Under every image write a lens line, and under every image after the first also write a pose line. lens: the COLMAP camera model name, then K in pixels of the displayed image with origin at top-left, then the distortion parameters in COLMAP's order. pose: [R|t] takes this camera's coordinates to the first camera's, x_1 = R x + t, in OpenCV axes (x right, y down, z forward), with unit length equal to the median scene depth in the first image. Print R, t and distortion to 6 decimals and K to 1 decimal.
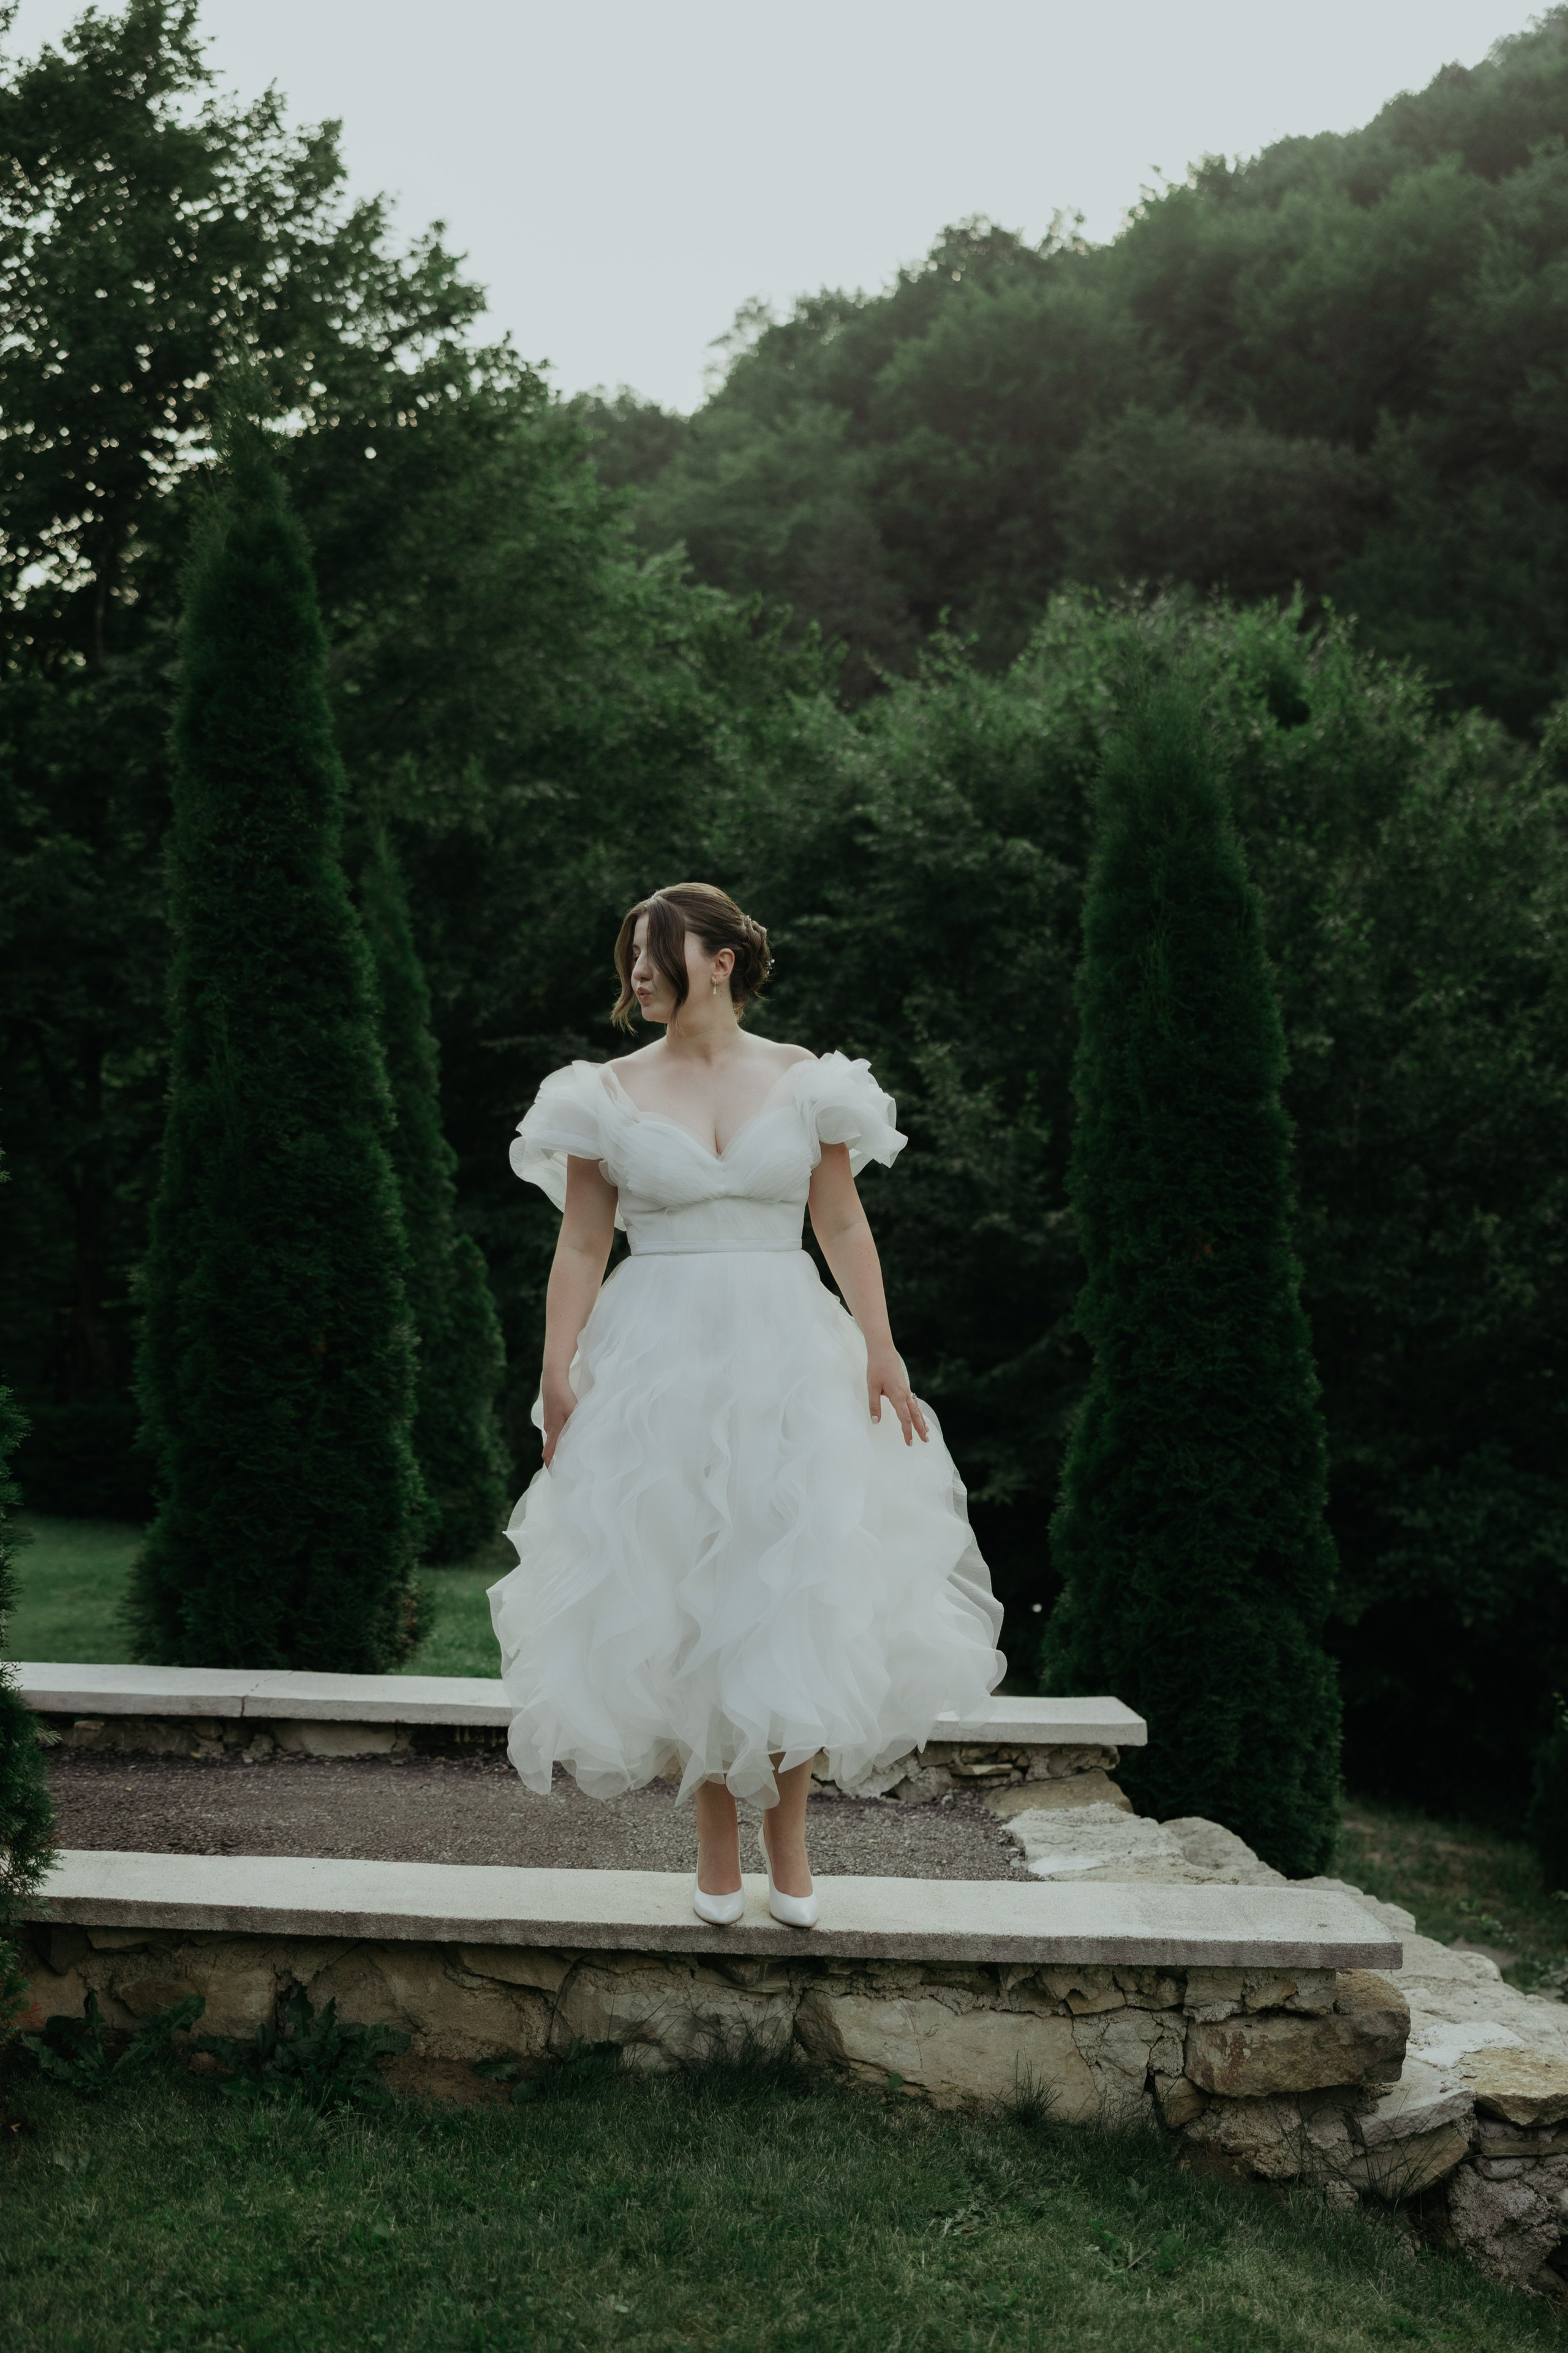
lens RADIAL K [[2399.3, 0, 779.3], [0, 2399.3, 1191.6], [0, 0, 1]] dist [0.012157, 0.000000]
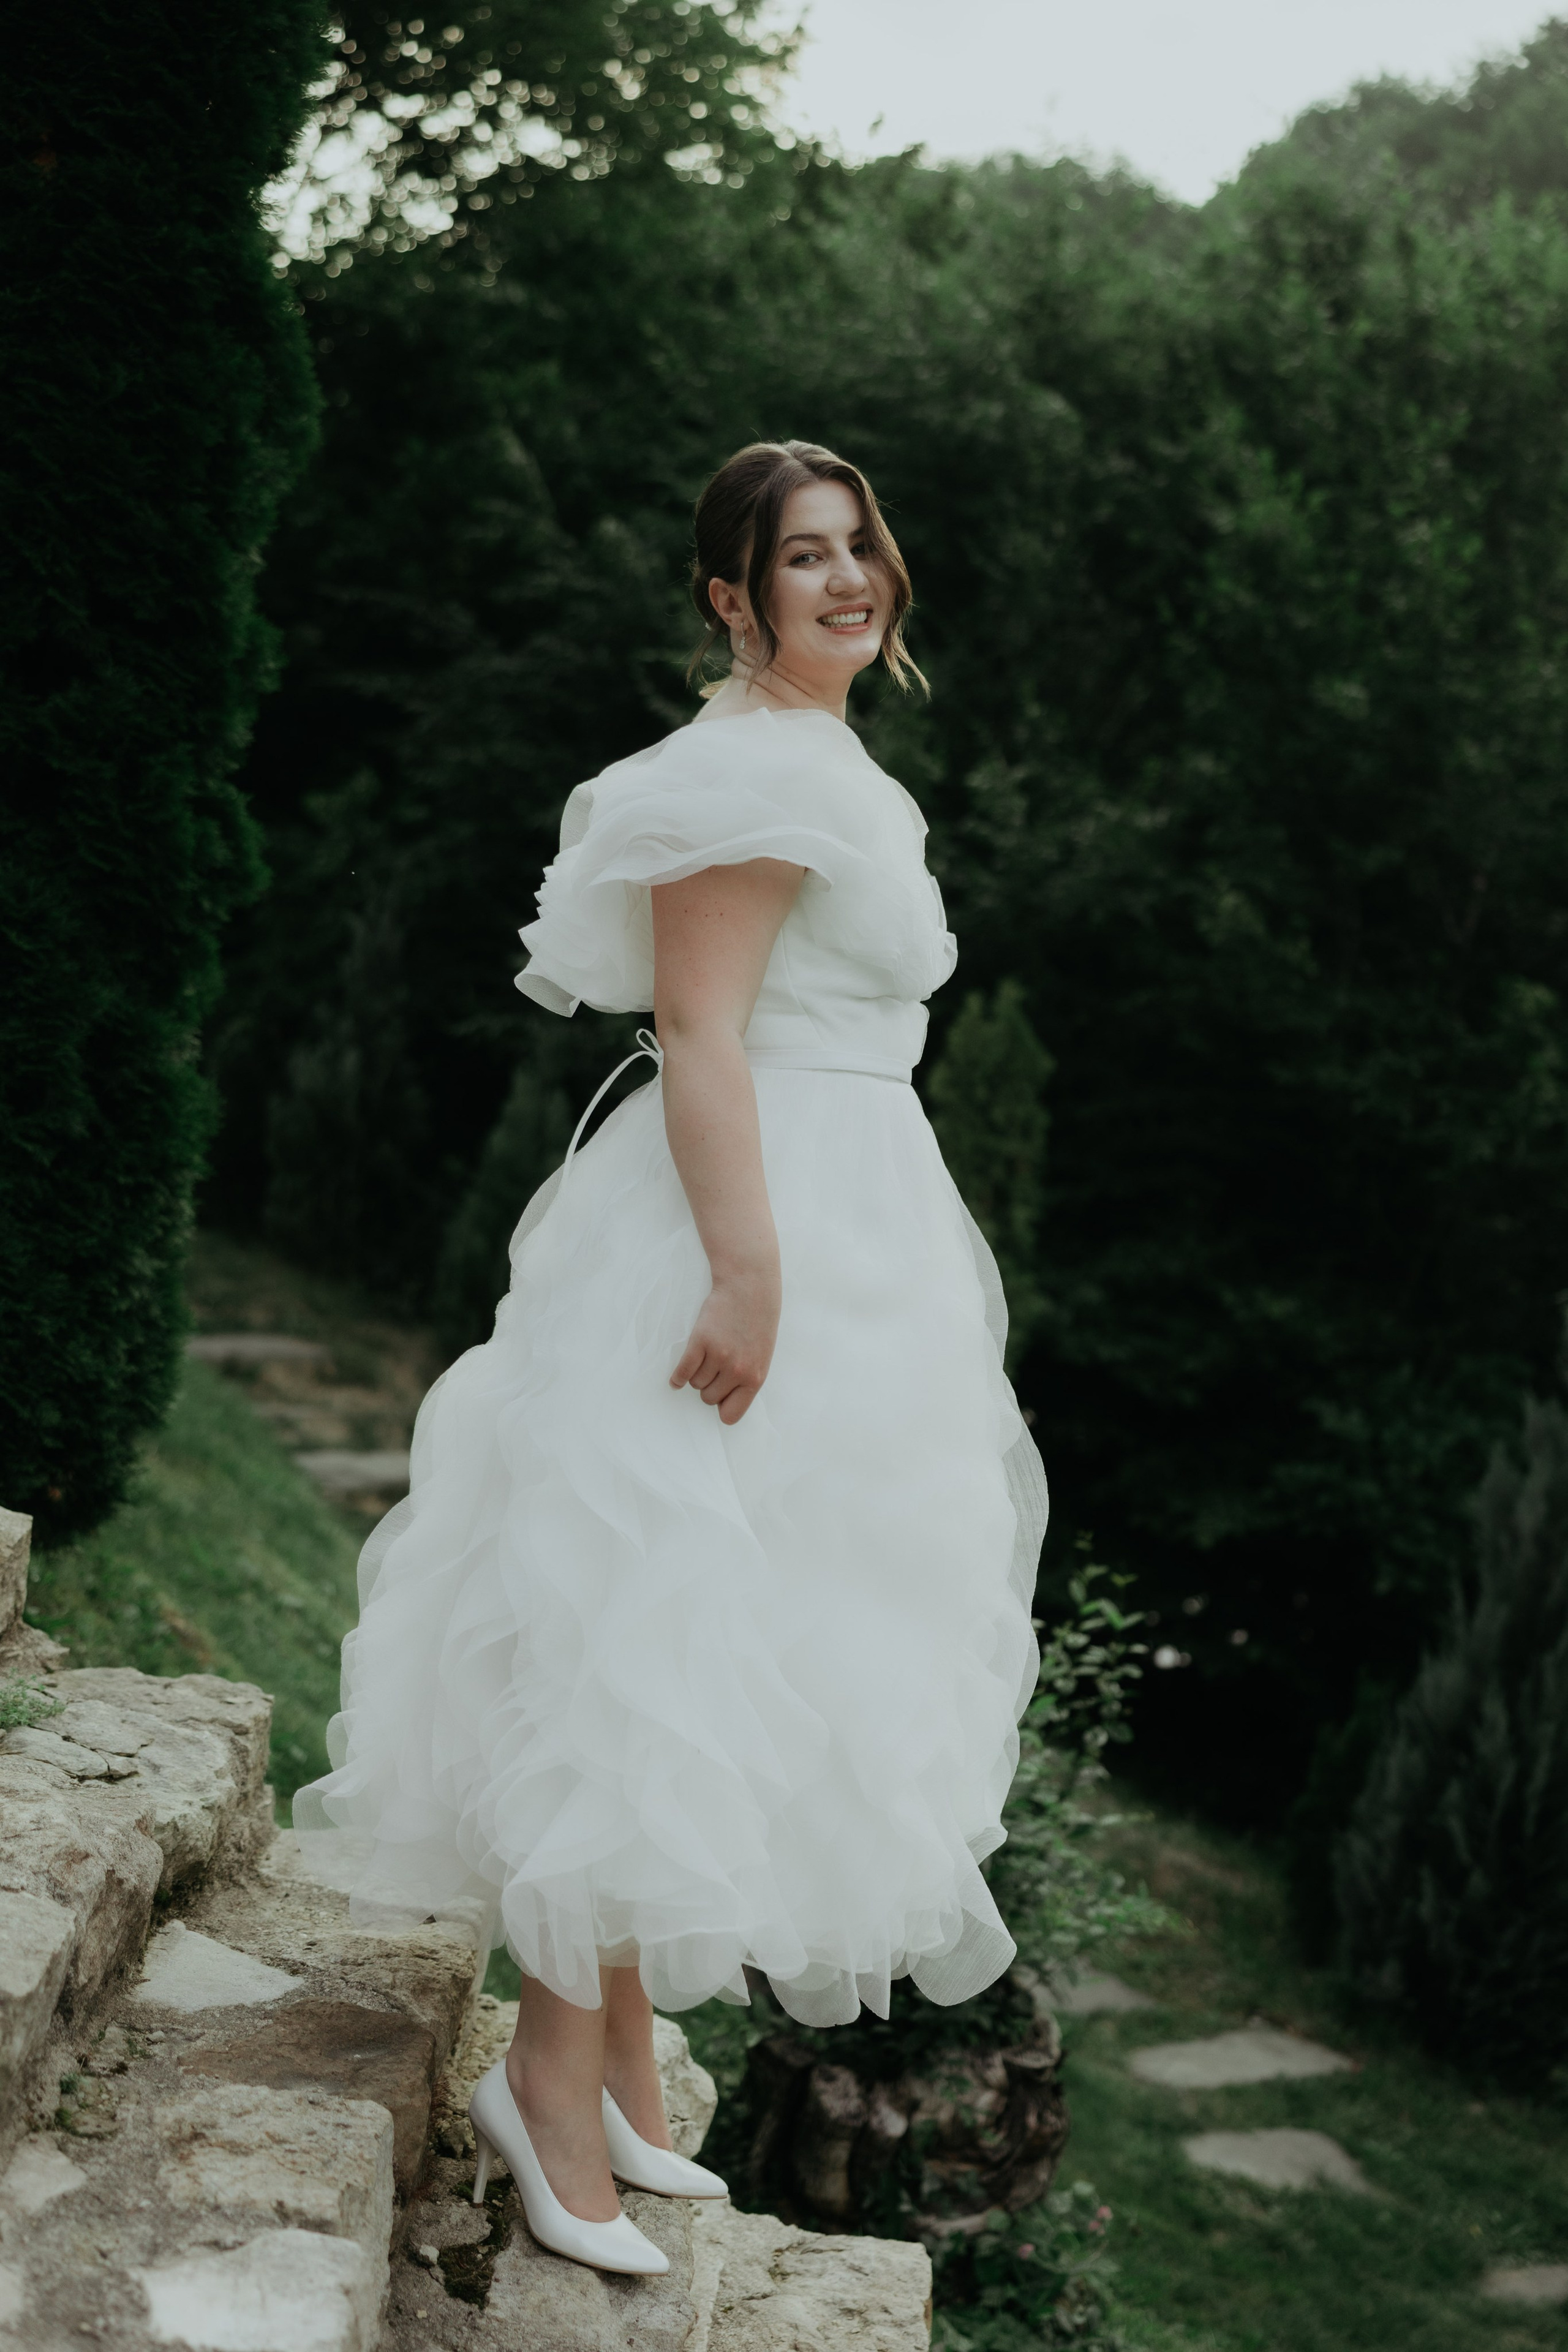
lens RADIAL K [[2818.4, 0, 786.7], [0, 2818.4, 1202.8], [0, 0, 1]] dist [0.005354, 0.000000]
pose [[0.967979, 0.206053, -0.143383, 0.191938], [-0.204963, 0.978511, 0.022498, 0.080837], [0.144938, 0.007610, 0.989411, 0.177524]]
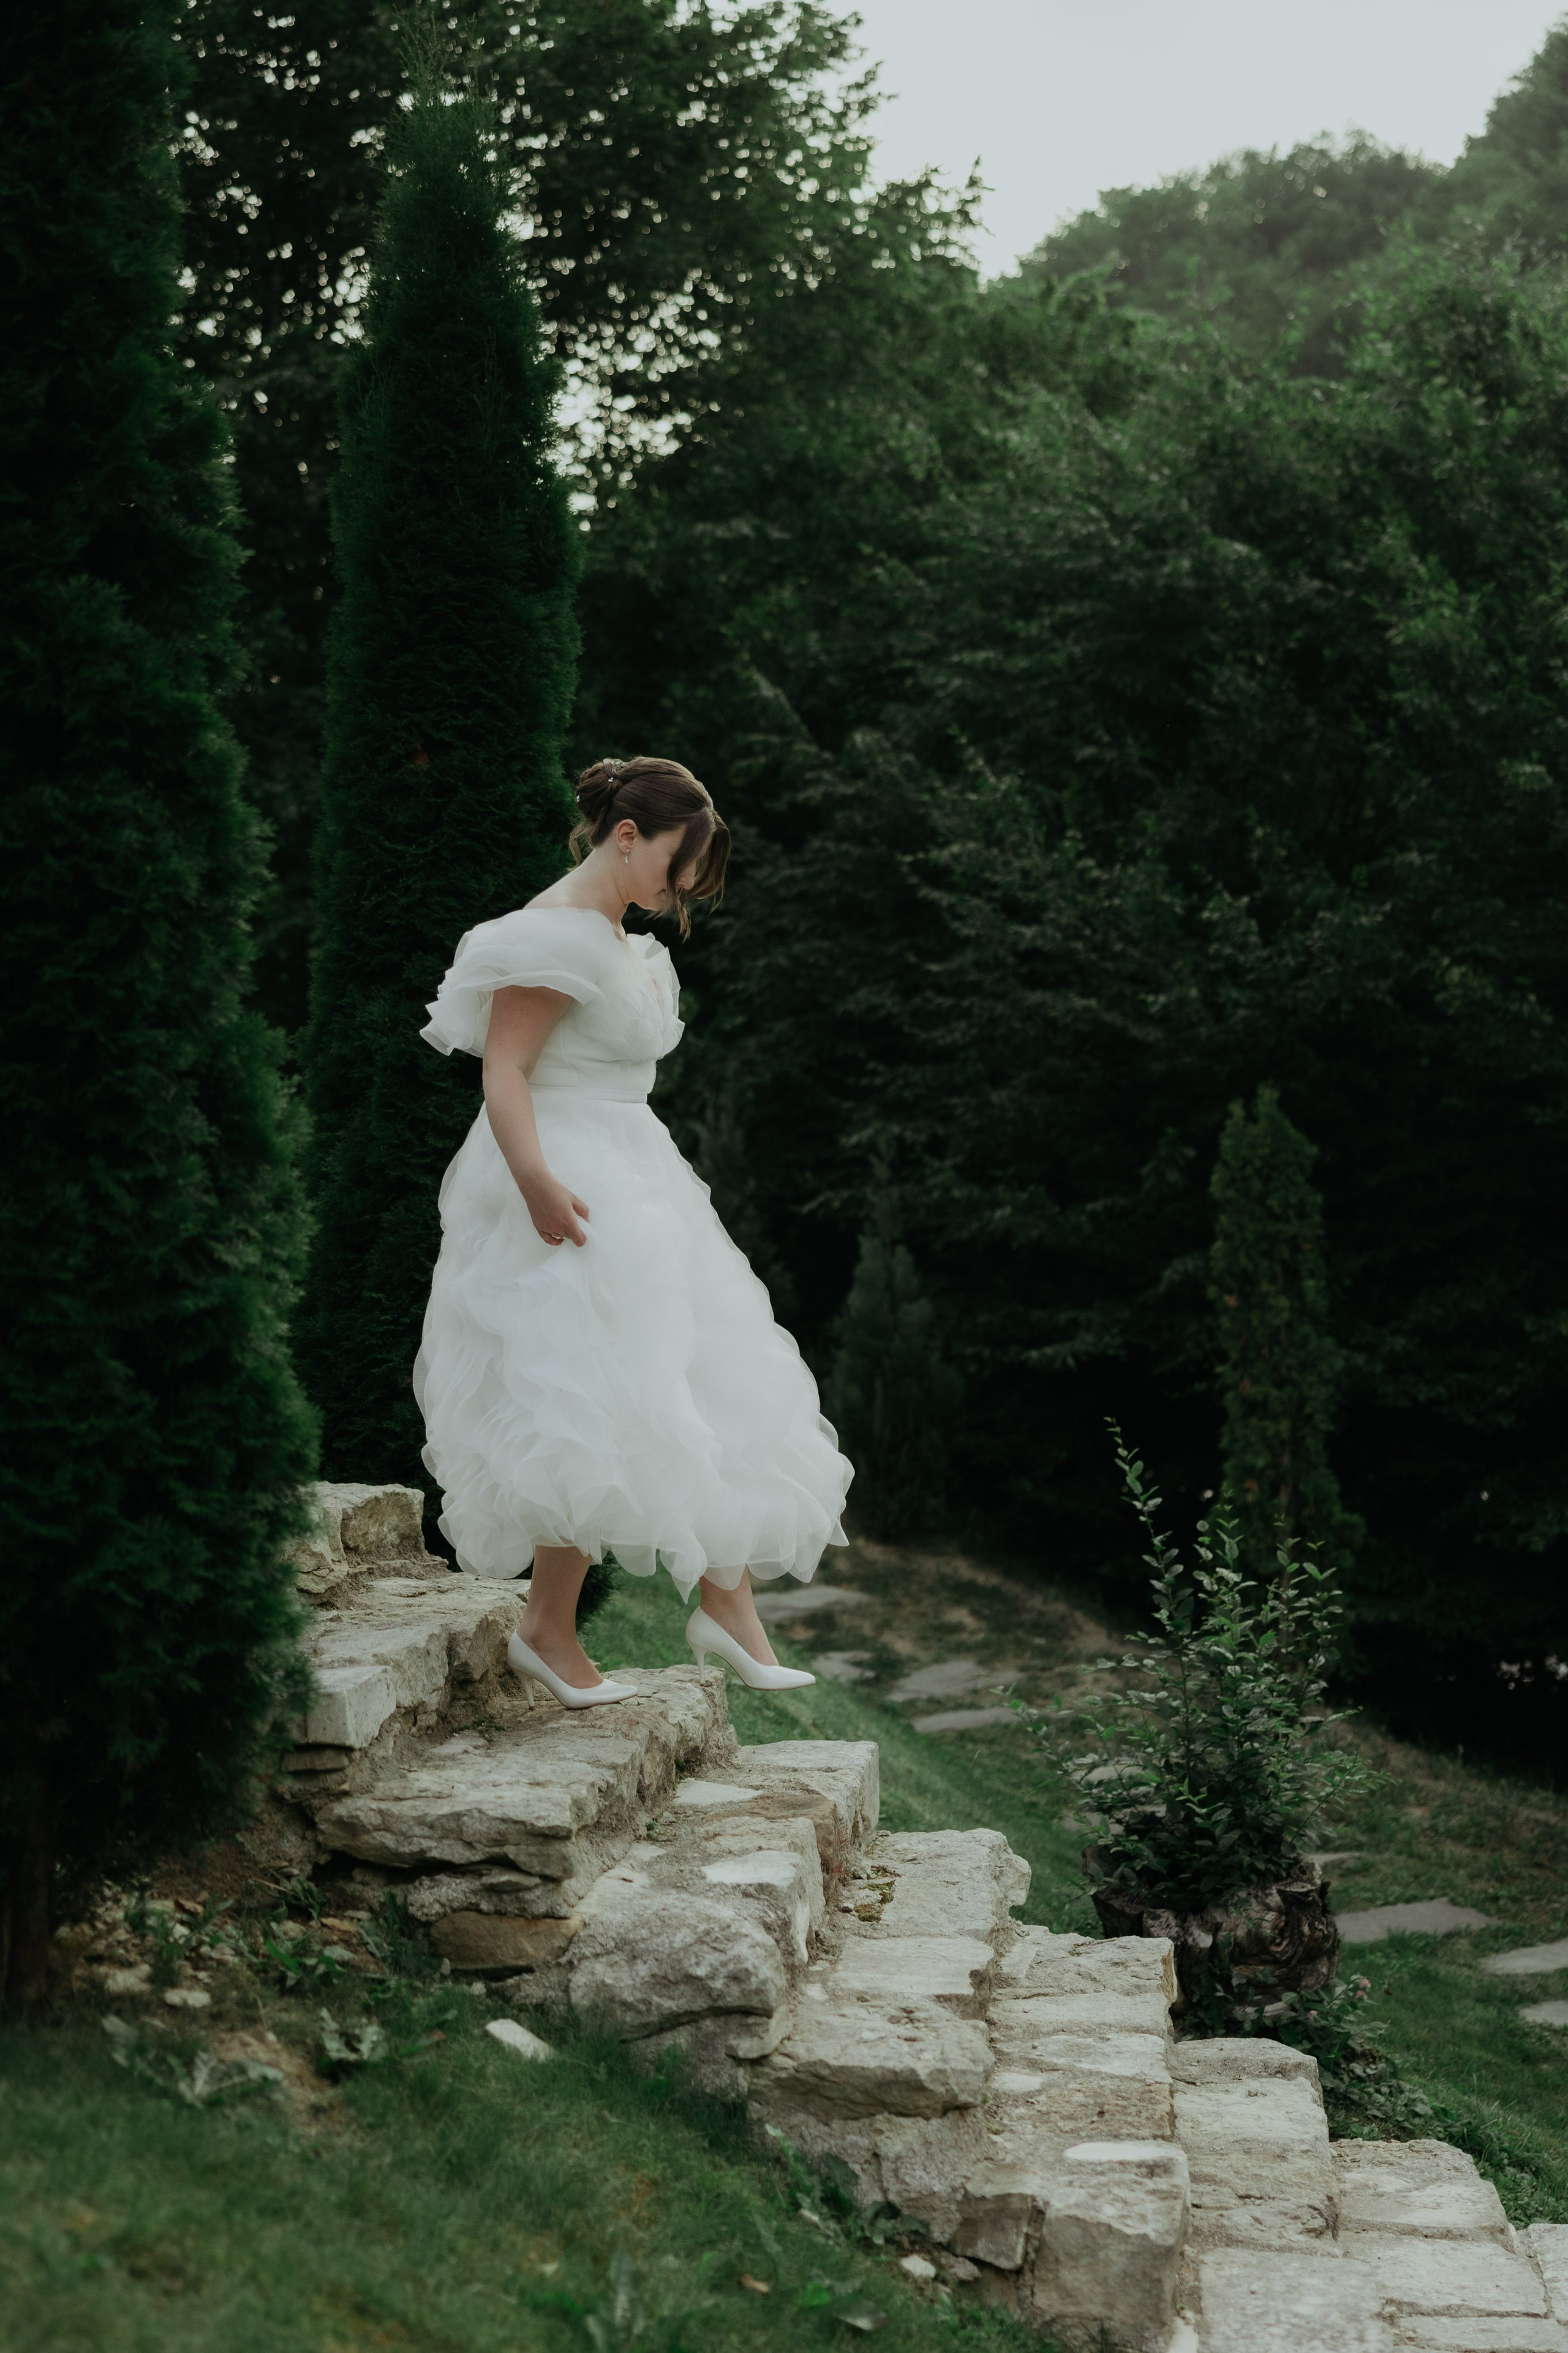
lens RADIAL K [[3087.5, 0, 804.7], [0, 3087.5, 1267.6], [0, 0, 1]] dist [0.031096, 0.000000]
pose [[0.961127, 0.029387, -0.274540, 0.246871], [-0.026085, 0.999537, 0.015672, 0.073180], [0.274873, -0.007902, 0.961448, 0.011458]]
